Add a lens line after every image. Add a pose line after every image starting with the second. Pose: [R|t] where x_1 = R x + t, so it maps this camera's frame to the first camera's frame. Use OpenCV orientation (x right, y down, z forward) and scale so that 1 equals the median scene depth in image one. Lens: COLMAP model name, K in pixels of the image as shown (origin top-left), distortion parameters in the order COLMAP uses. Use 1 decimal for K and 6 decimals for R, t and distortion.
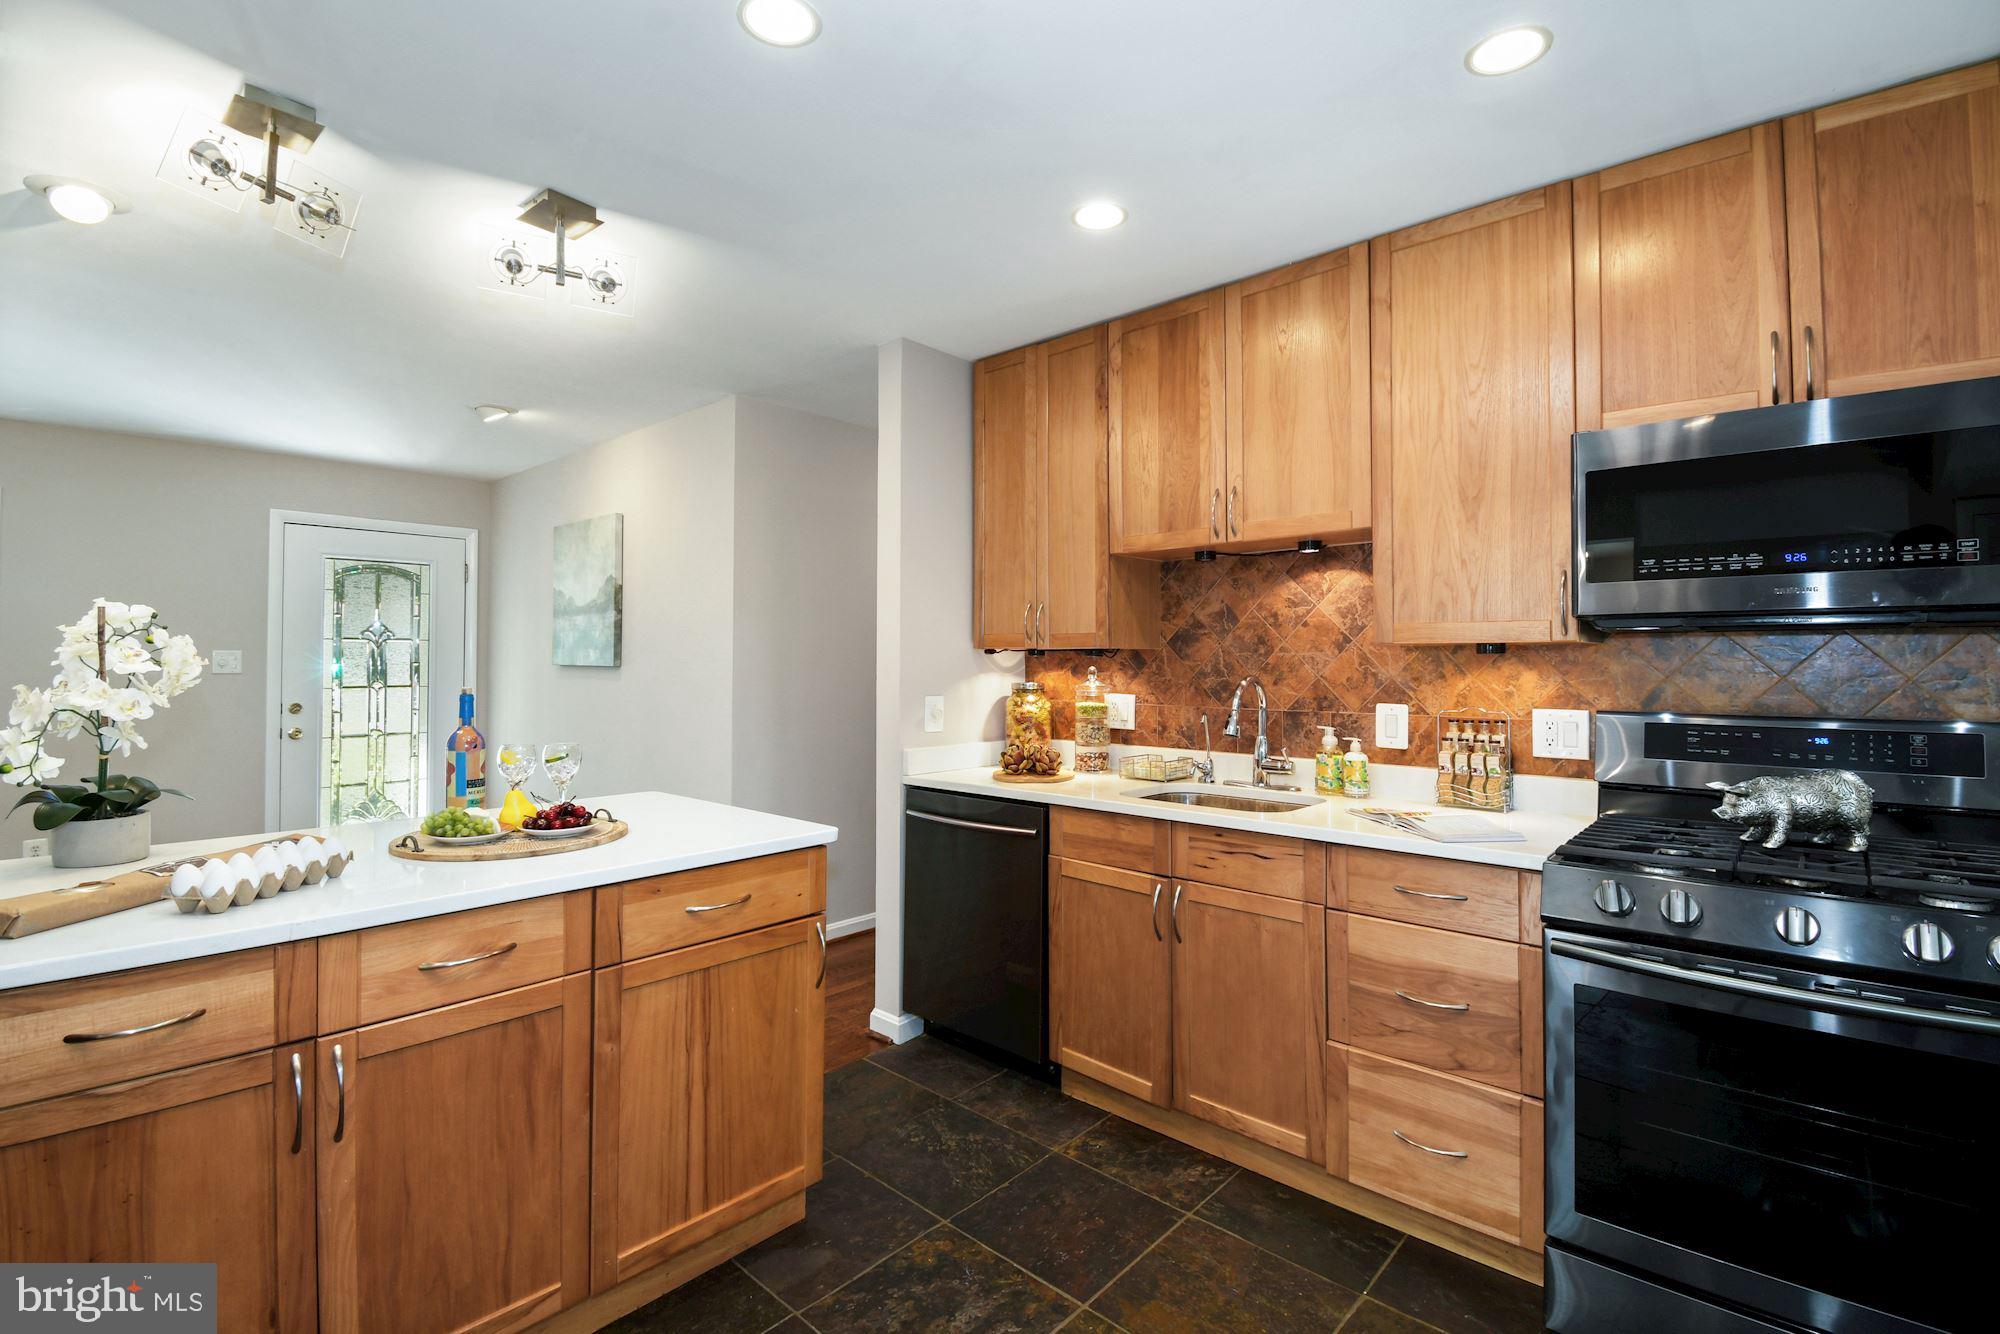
lens RADIAL K [[901.9, 0, 1005.6], [0, 901.9, 642.9], [0, 0, 1]] dist [0.009175, -0.003214]
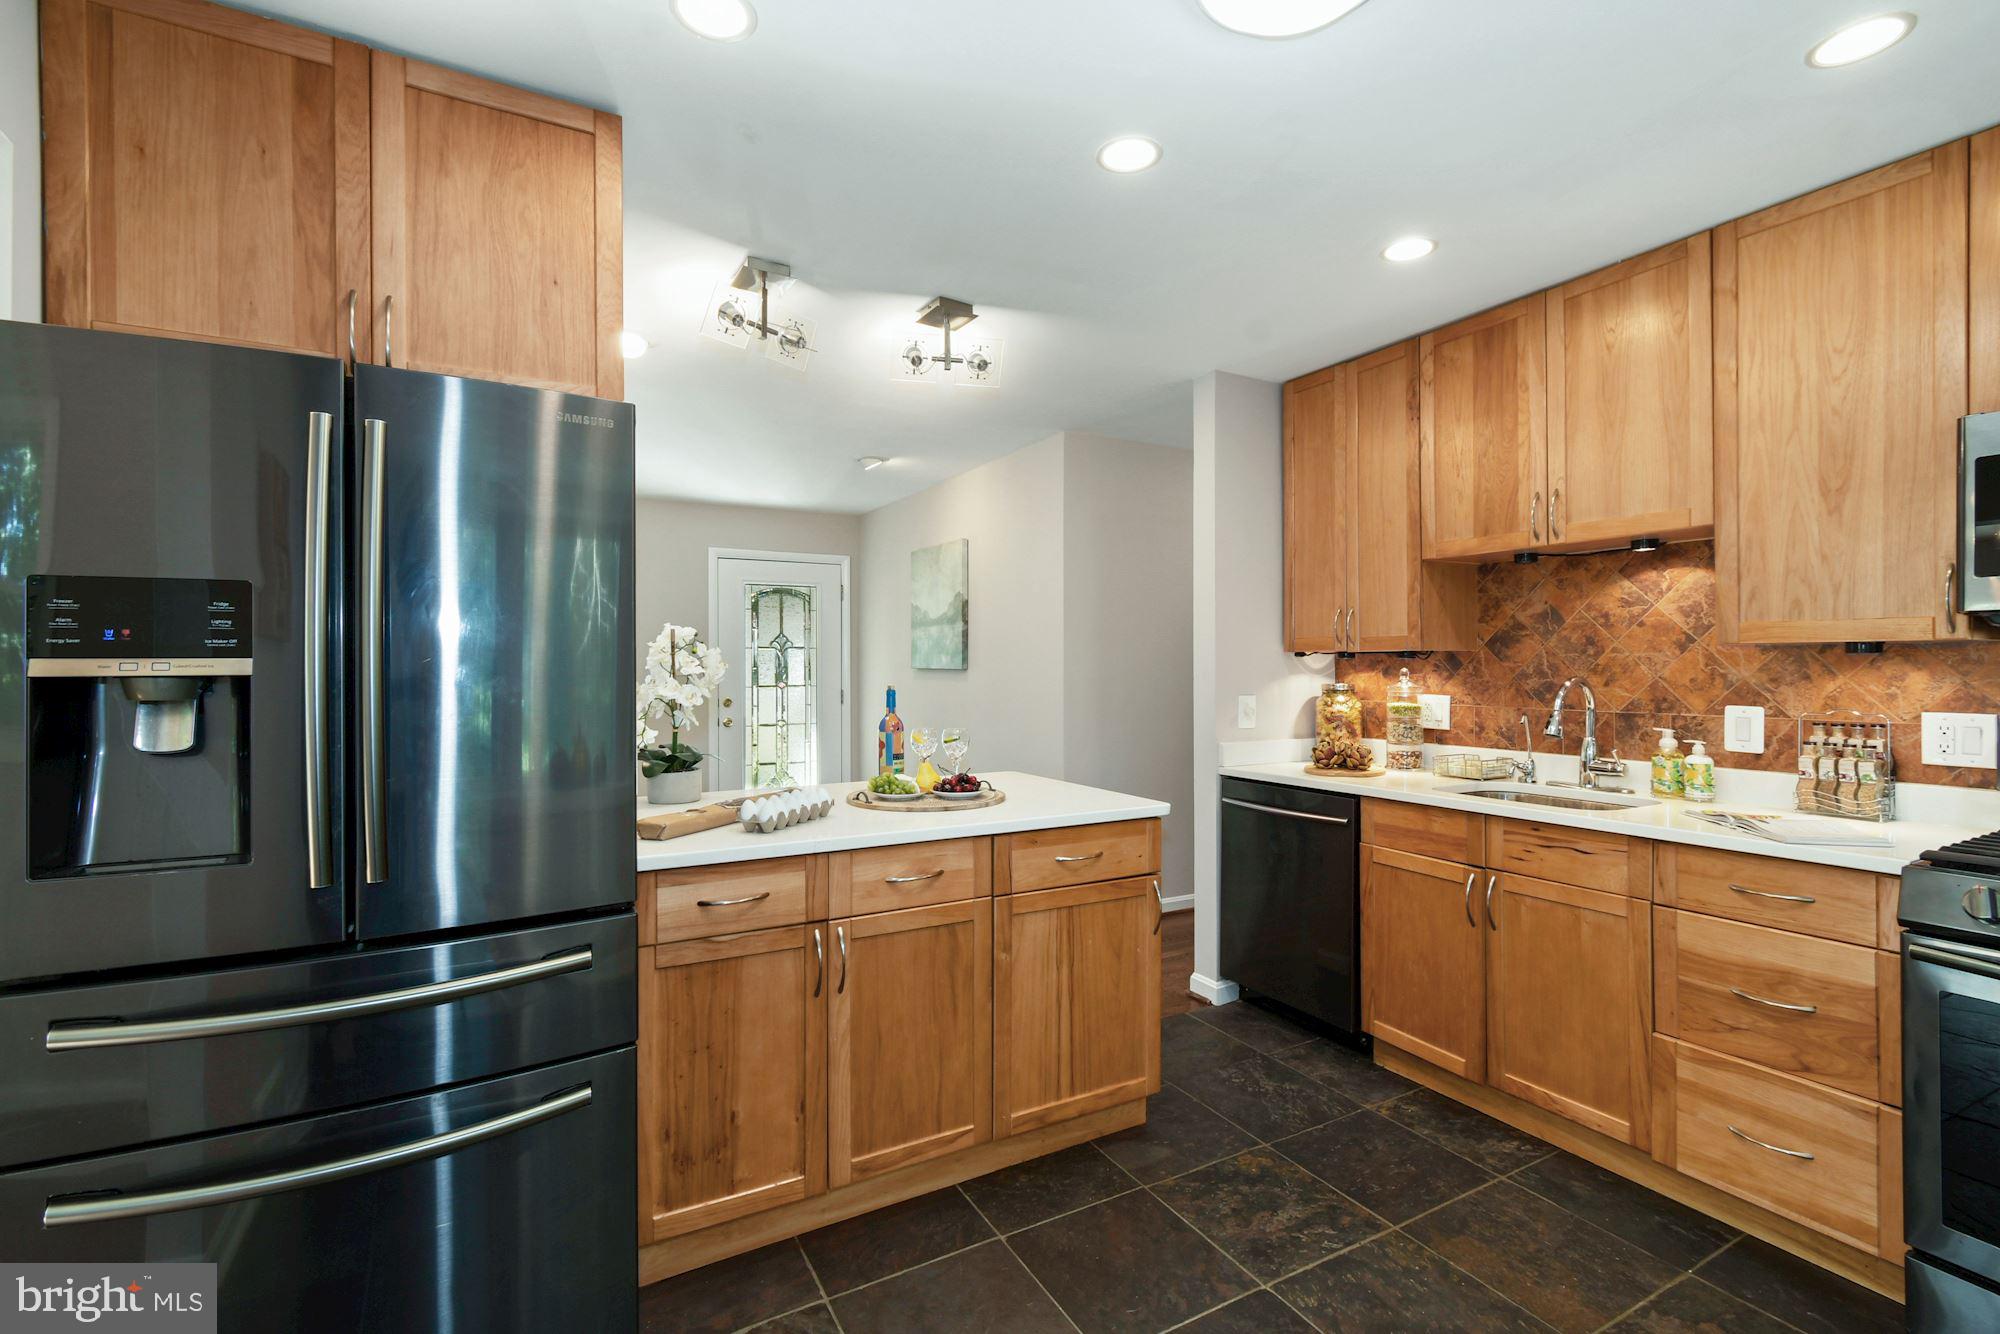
lens RADIAL K [[901.9, 0, 1008.7], [0, 901.9, 663.4], [0, 0, 1]] dist [0.009175, -0.003214]
pose [[0.948463, -0.004484, -0.316857, -0.008430], [0.010705, 0.999783, 0.017893, -0.003565], [0.316708, -0.020363, 0.948304, -0.174093]]
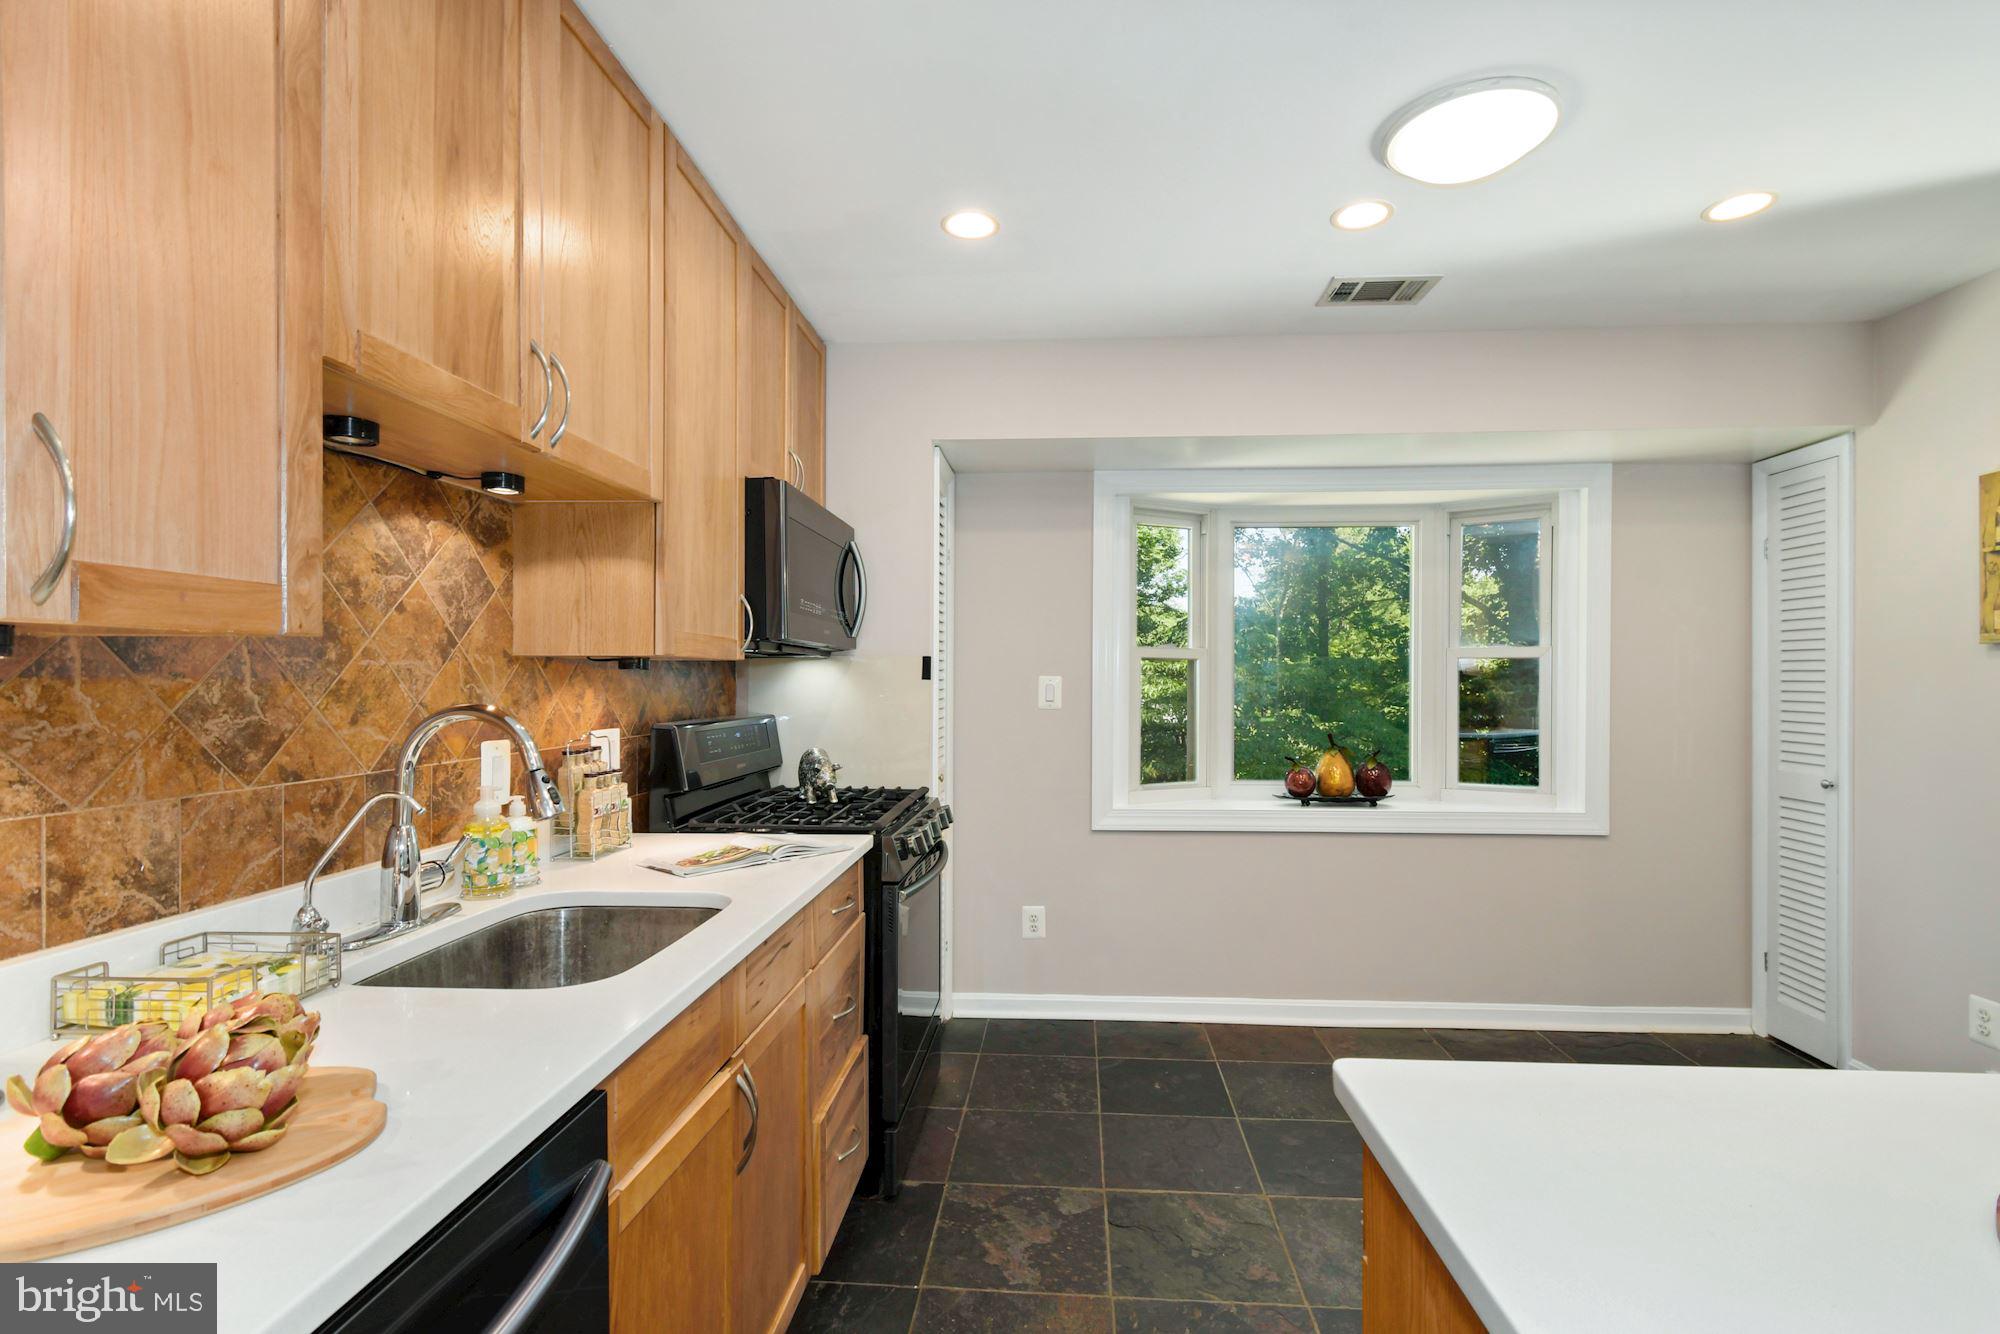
lens RADIAL K [[901.9, 0, 1039.8], [0, 901.9, 684.4], [0, 0, 1]] dist [0.009175, -0.003214]
pose [[-0.637280, -0.005061, 0.770616, -0.387181], [-0.018724, 0.999785, -0.008919, 0.026633], [-0.770405, -0.020113, -0.637238, 1.238040]]
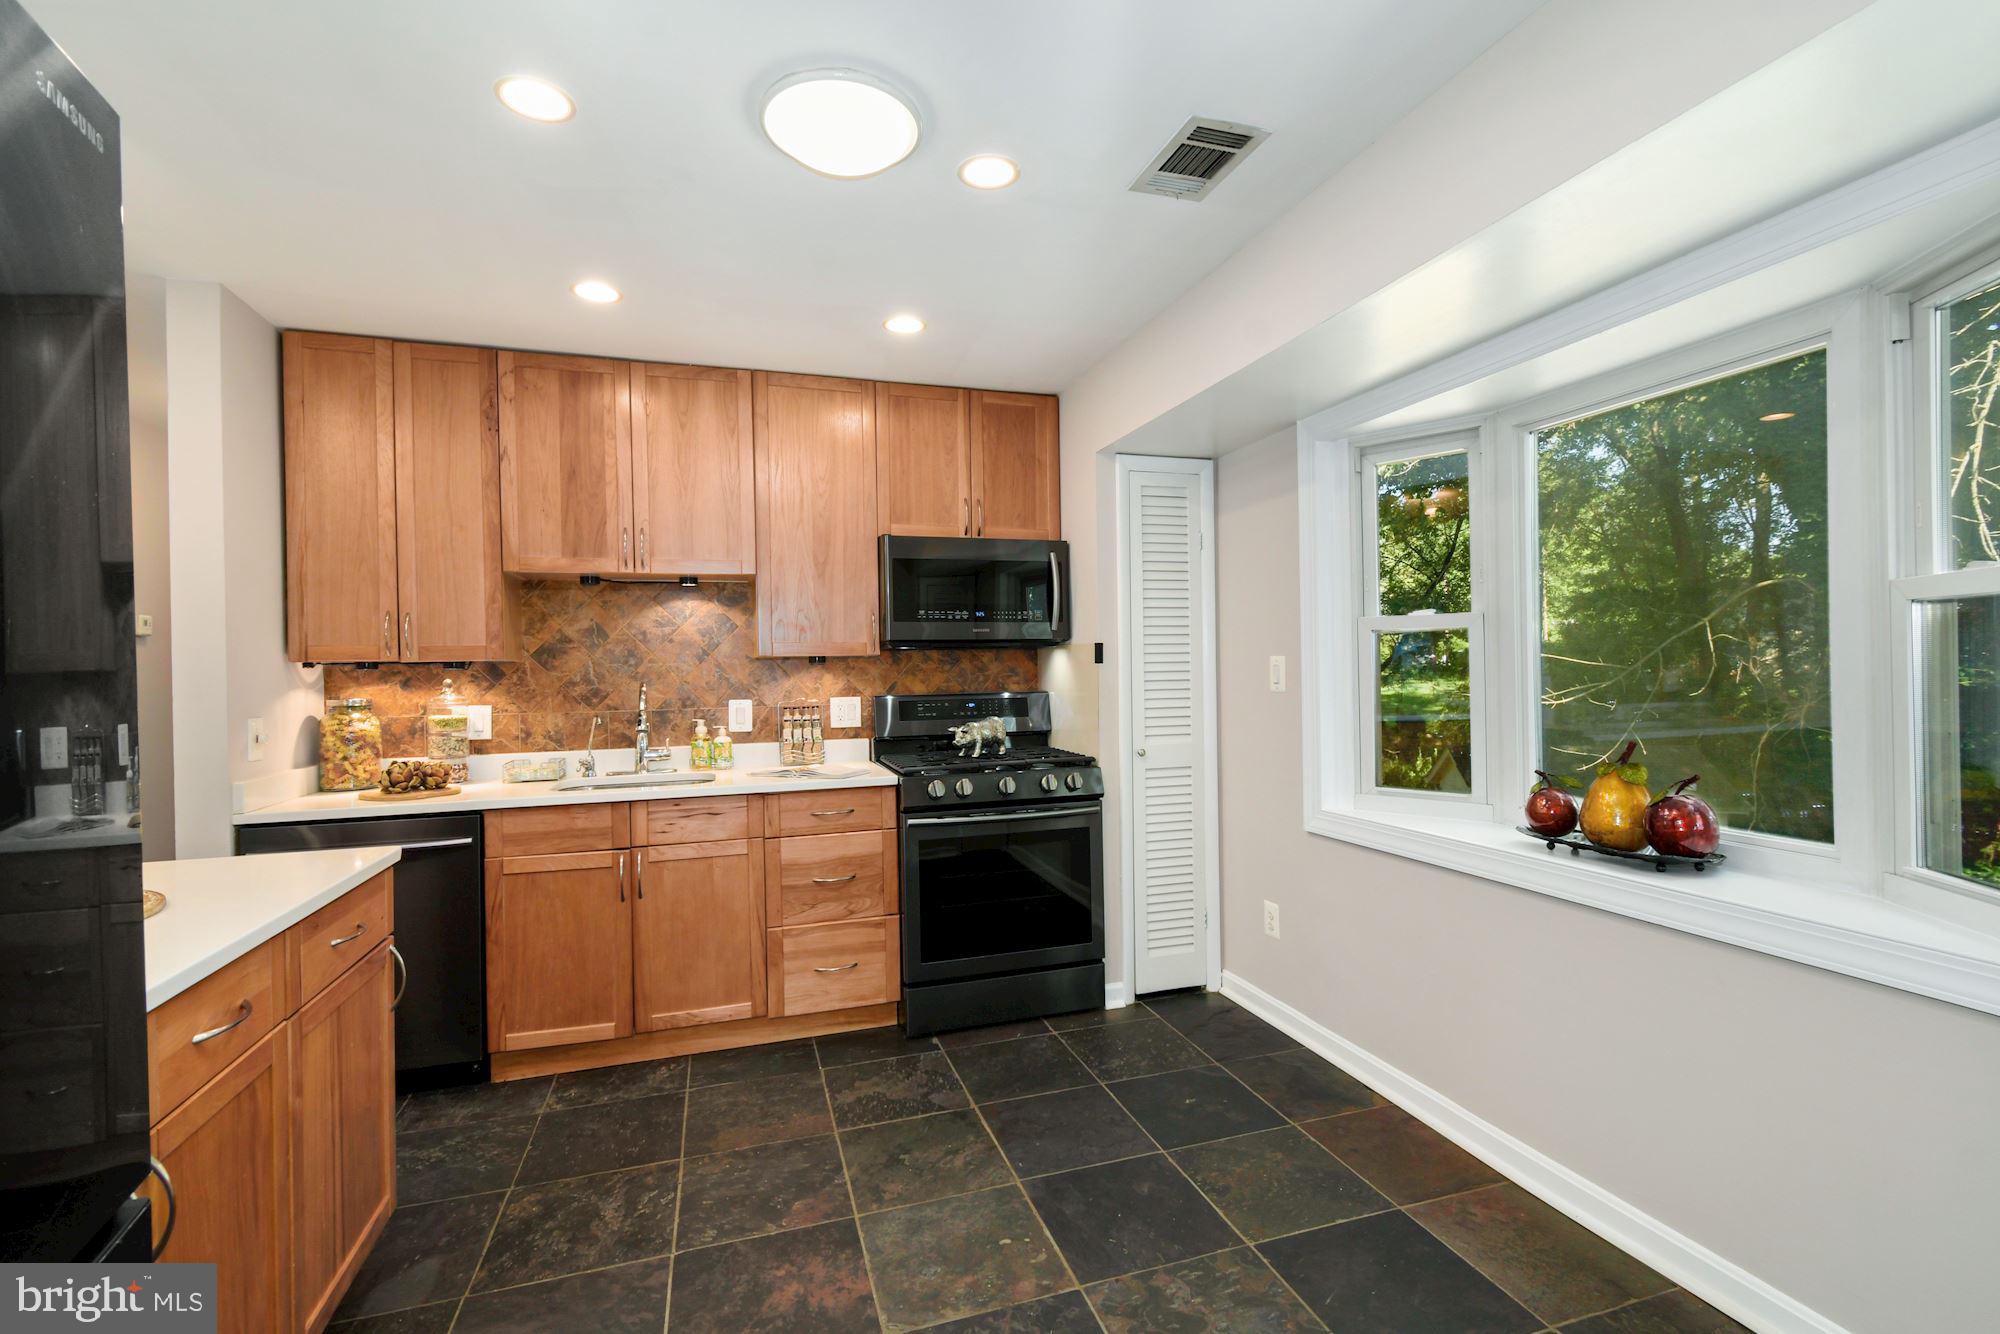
lens RADIAL K [[901.9, 0, 1014.6], [0, 901.9, 668.4], [0, 0, 1]] dist [0.009175, -0.003214]
pose [[0.487310, -0.011888, 0.873148, -0.637119], [-0.001041, 0.999899, 0.014195, -0.000620], [-0.873229, -0.007827, 0.487248, -0.046363]]
